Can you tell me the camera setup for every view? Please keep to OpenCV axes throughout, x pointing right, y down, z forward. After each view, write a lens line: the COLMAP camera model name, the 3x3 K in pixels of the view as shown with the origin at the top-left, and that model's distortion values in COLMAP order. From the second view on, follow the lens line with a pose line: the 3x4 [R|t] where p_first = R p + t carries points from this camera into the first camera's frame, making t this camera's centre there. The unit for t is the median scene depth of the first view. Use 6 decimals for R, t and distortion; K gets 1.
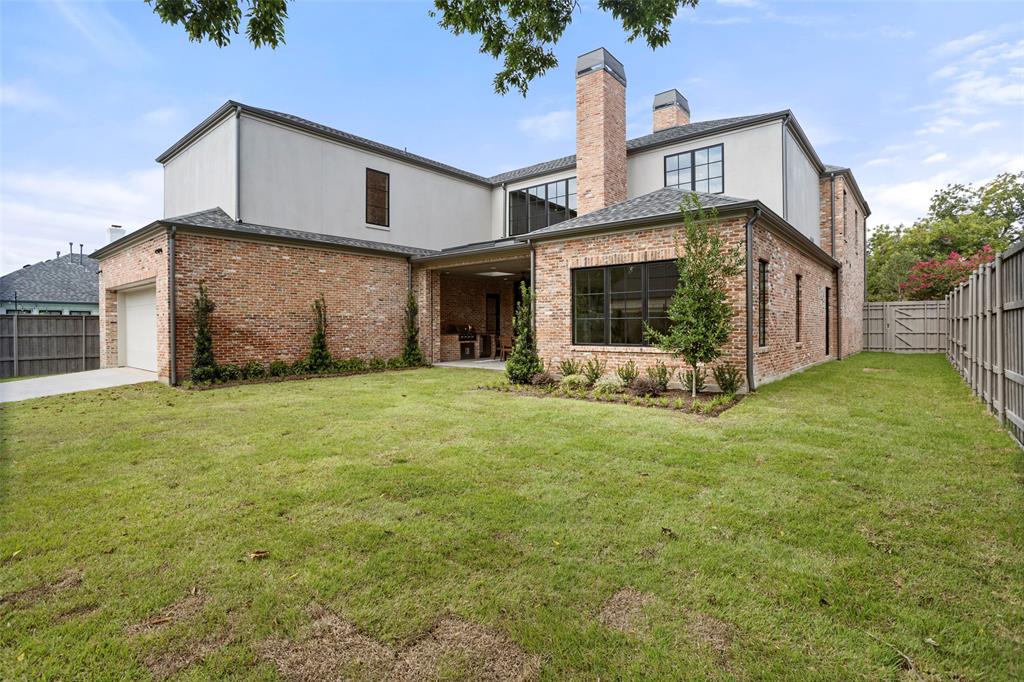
lens RADIAL K [[495.9, 0, 512.0], [0, 495.9, 333.1], [0, 0, 1]] dist [-0.038352, 0.001951]
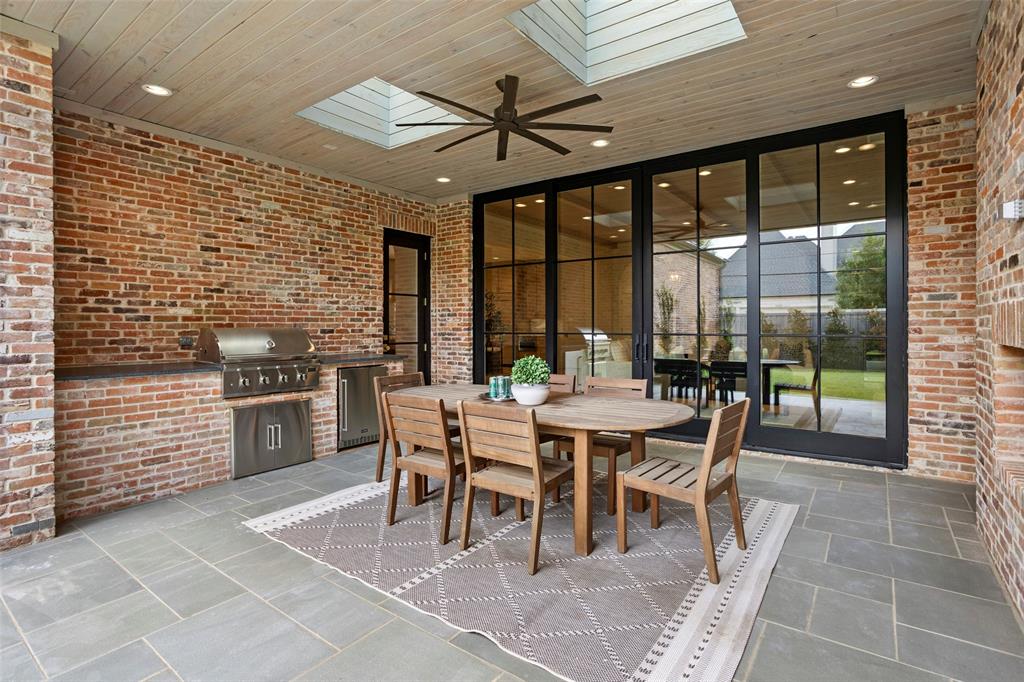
lens RADIAL K [[495.9, 0, 512.5], [0, 495.9, 331.5], [0, 0, 1]] dist [-0.038352, 0.001951]
pose [[0.997976, -0.007647, 0.063126, 0.011829], [0.007749, 0.999969, -0.001364, -0.013944], [-0.063114, 0.001851, 0.998005, 0.763135]]
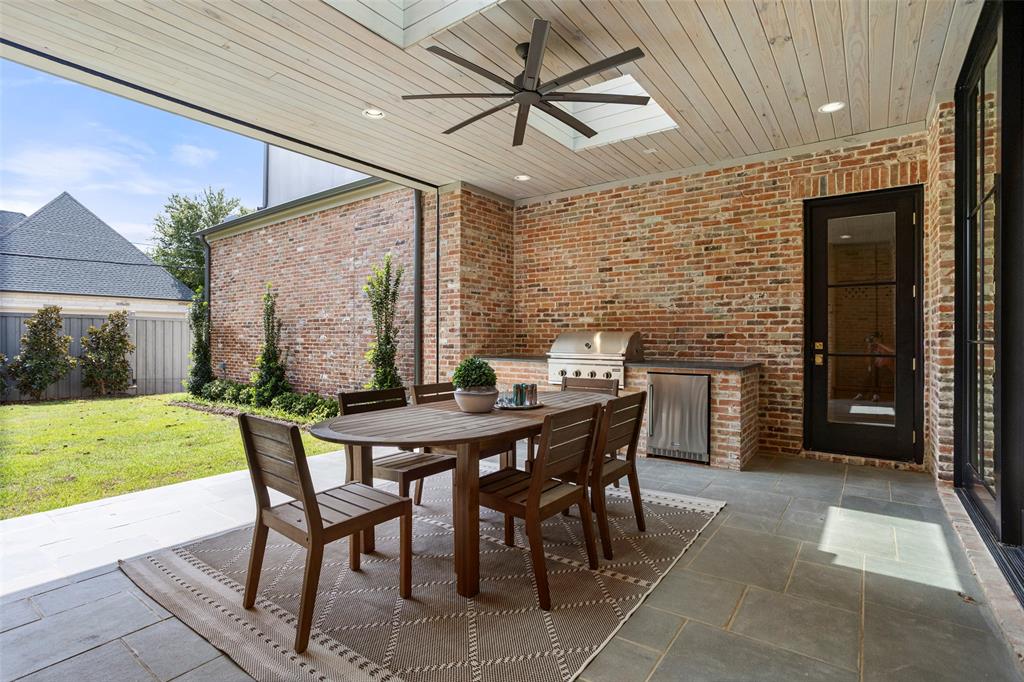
lens RADIAL K [[495.9, 0, 509.4], [0, 495.9, 338.1], [0, 0, 1]] dist [-0.038352, 0.001951]
pose [[0.069228, -0.002165, -0.997599, 0.203245], [-0.015983, 0.999867, -0.003279, -0.011158], [0.997473, 0.016172, 0.069184, 0.952891]]
